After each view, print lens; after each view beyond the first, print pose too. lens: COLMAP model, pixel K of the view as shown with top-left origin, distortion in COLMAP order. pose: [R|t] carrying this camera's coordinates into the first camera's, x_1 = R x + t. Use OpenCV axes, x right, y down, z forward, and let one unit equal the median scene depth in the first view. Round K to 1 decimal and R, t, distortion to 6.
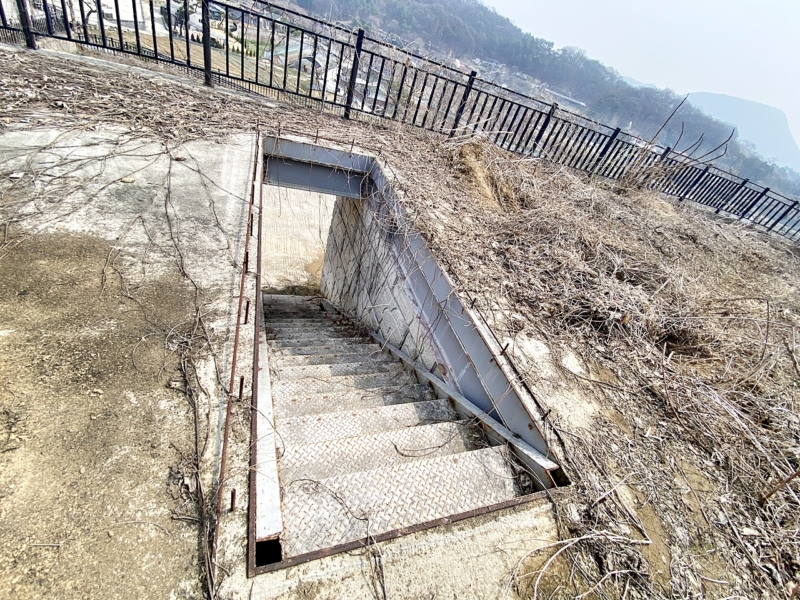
lens RADIAL K [[322.8, 0, 408.0], [0, 322.8, 302.2], [0, 0, 1]] dist [0.015009, -0.014540]
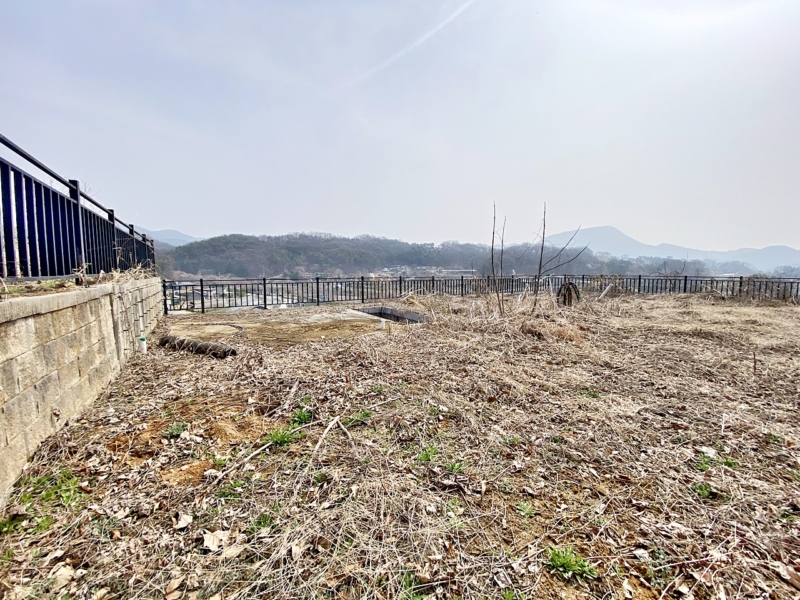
lens RADIAL K [[324.5, 0, 400.0], [0, 324.5, 300.0], [0, 0, 1]] dist [0.000892, -0.011935]
pose [[0.931744, -0.312774, 0.184459, -0.656859], [0.362935, 0.786139, -0.500264, 1.471586], [0.011459, 0.533065, 0.845997, -2.179154]]
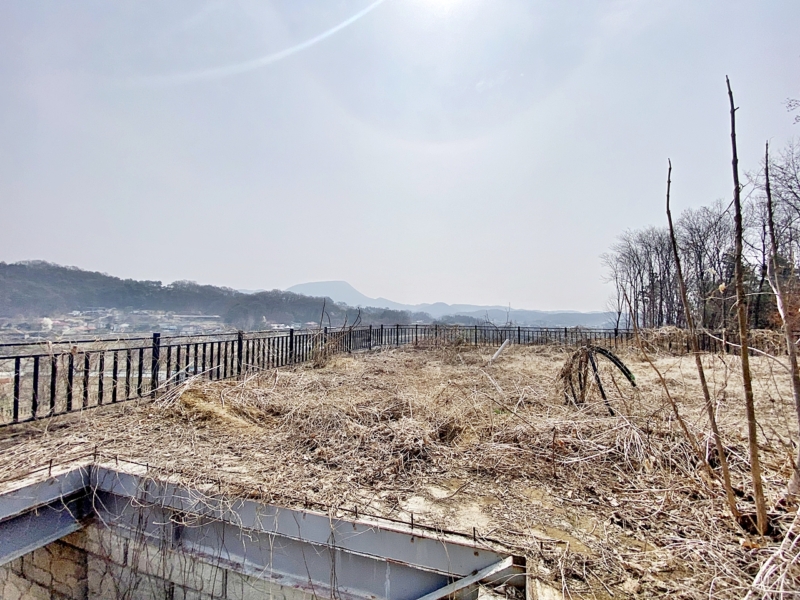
lens RADIAL K [[324.5, 0, 400.0], [0, 324.5, 300.0], [0, 0, 1]] dist [0.000892, -0.011935]
pose [[0.542160, -0.241942, 0.804690, -0.310225], [0.644081, 0.734689, -0.213054, -0.143977], [-0.539650, 0.633795, 0.554149, -0.075083]]
